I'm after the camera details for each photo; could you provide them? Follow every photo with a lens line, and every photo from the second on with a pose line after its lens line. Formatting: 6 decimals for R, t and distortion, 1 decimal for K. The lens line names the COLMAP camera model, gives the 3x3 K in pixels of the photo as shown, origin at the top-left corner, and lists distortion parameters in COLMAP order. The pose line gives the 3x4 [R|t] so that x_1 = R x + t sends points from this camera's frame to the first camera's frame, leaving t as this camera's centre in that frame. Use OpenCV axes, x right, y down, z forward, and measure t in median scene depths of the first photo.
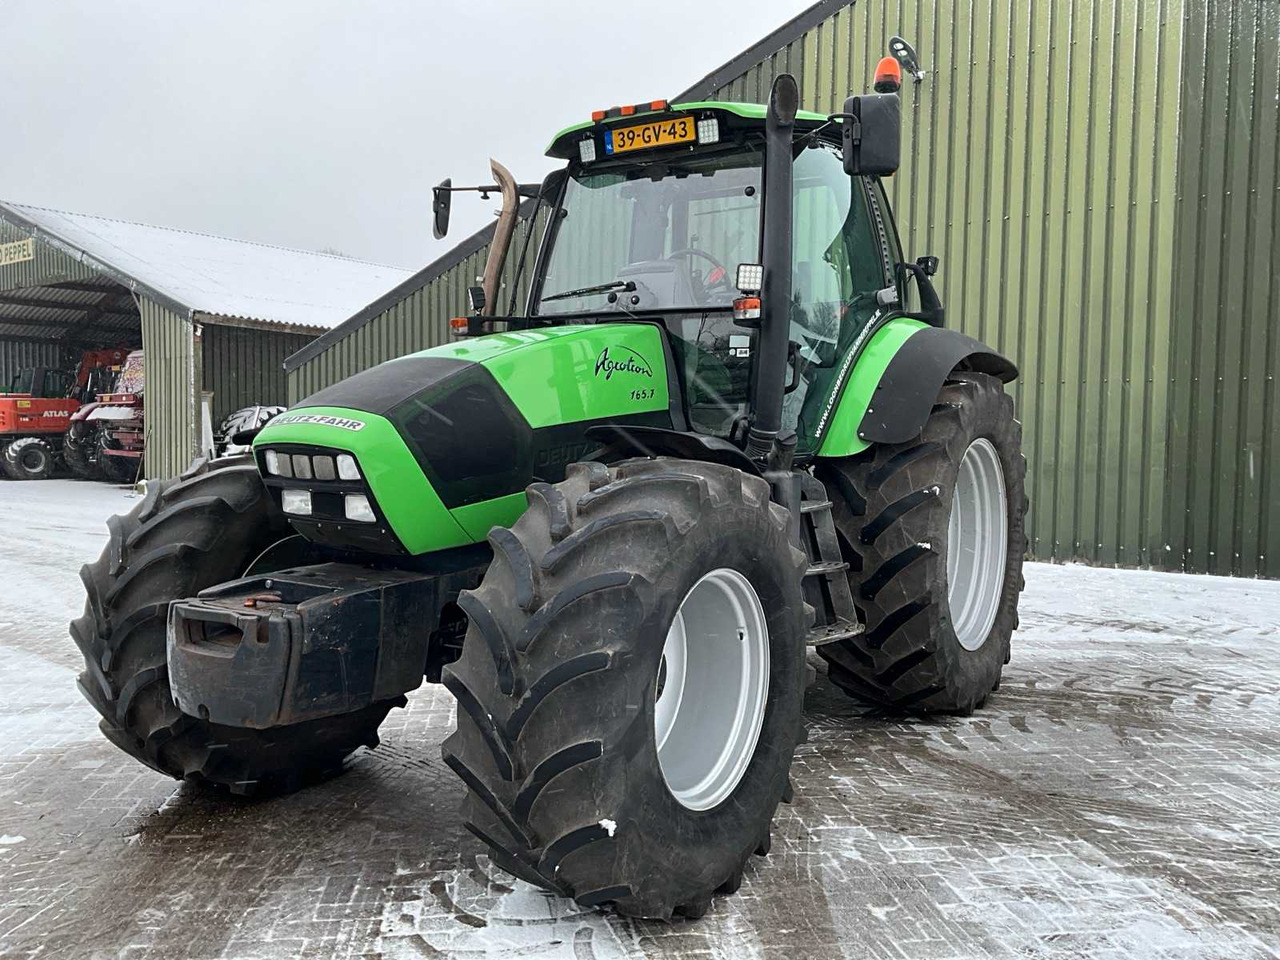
lens RADIAL K [[1041.7, 0, 638.6], [0, 1041.7, 507.0], [0, 0, 1]] dist [0.072740, -0.147705]
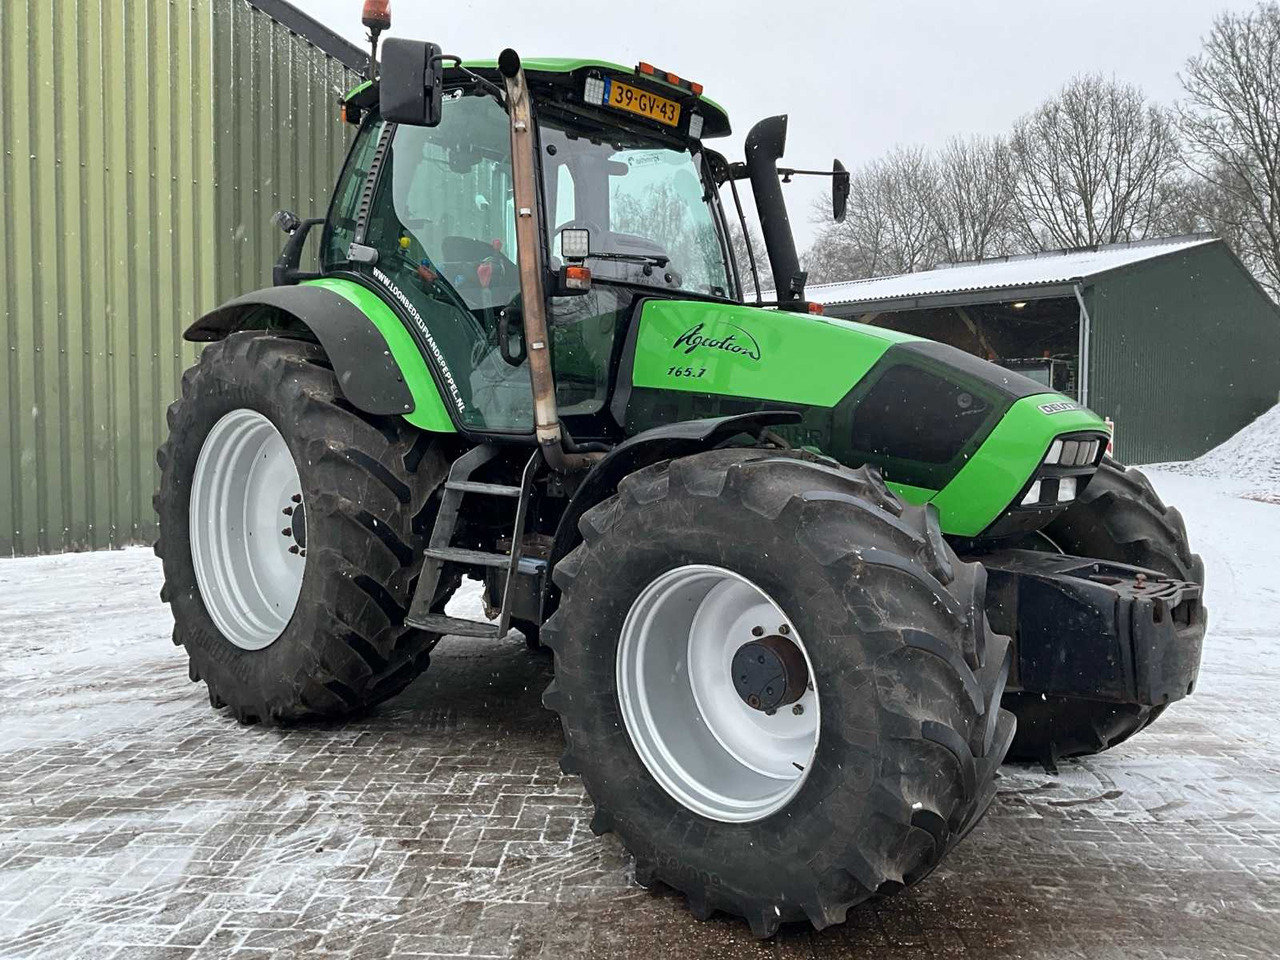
lens RADIAL K [[1041.7, 0, 638.6], [0, 1041.7, 507.0], [0, 0, 1]] dist [0.072740, -0.147705]
pose [[0.160453, -0.092700, 0.982681, -0.986011], [0.066152, 0.994352, 0.083000, -0.069942], [-0.984824, 0.051689, 0.165679, 0.884959]]
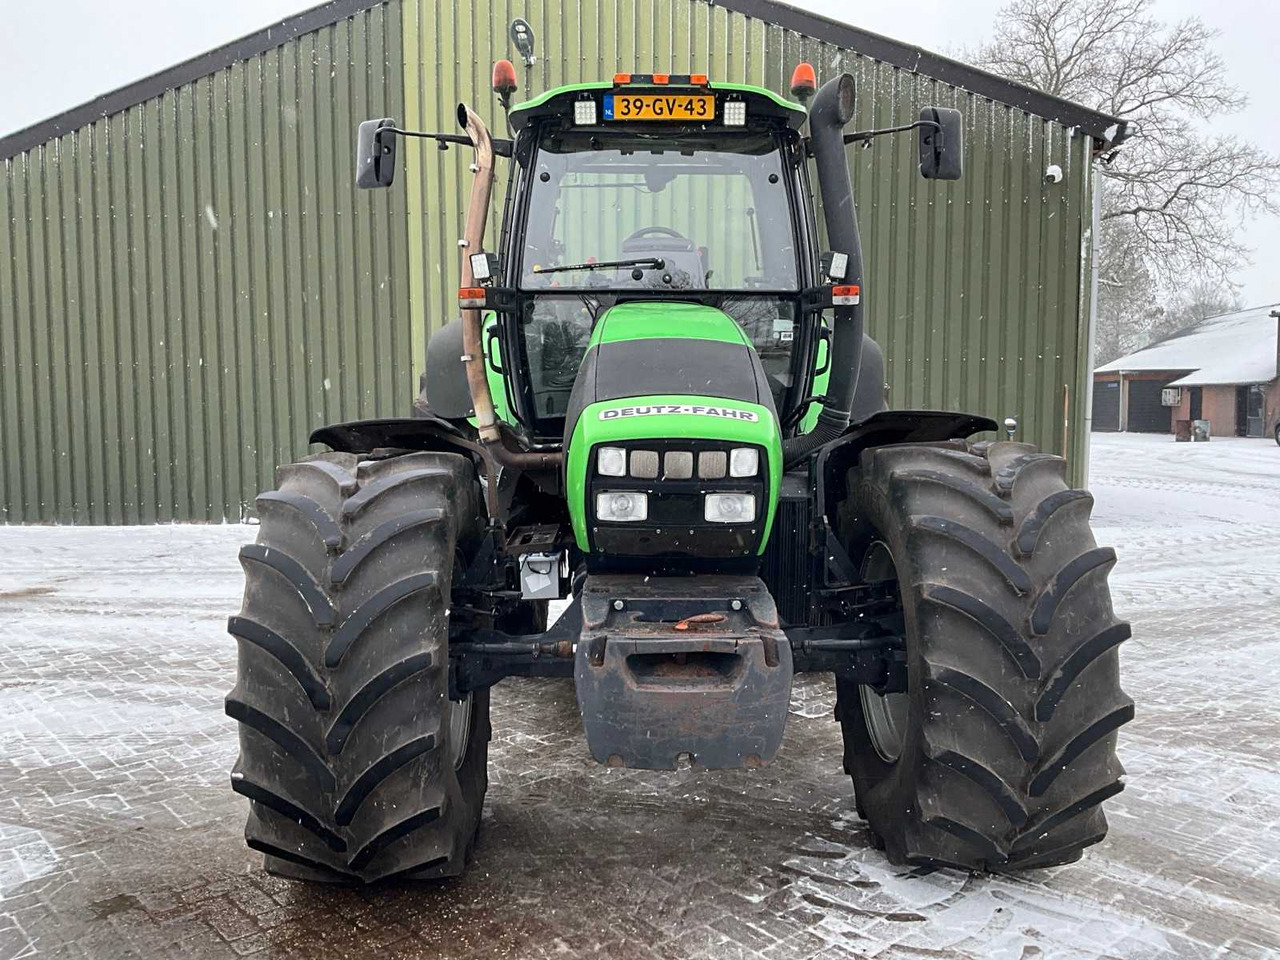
lens RADIAL K [[1041.7, 0, 638.6], [0, 1041.7, 507.0], [0, 0, 1]] dist [0.072740, -0.147705]
pose [[0.826255, -0.069804, 0.558955, -0.585085], [0.056561, 0.997558, 0.040970, -0.028677], [-0.560450, -0.002237, 0.828185, 0.215185]]
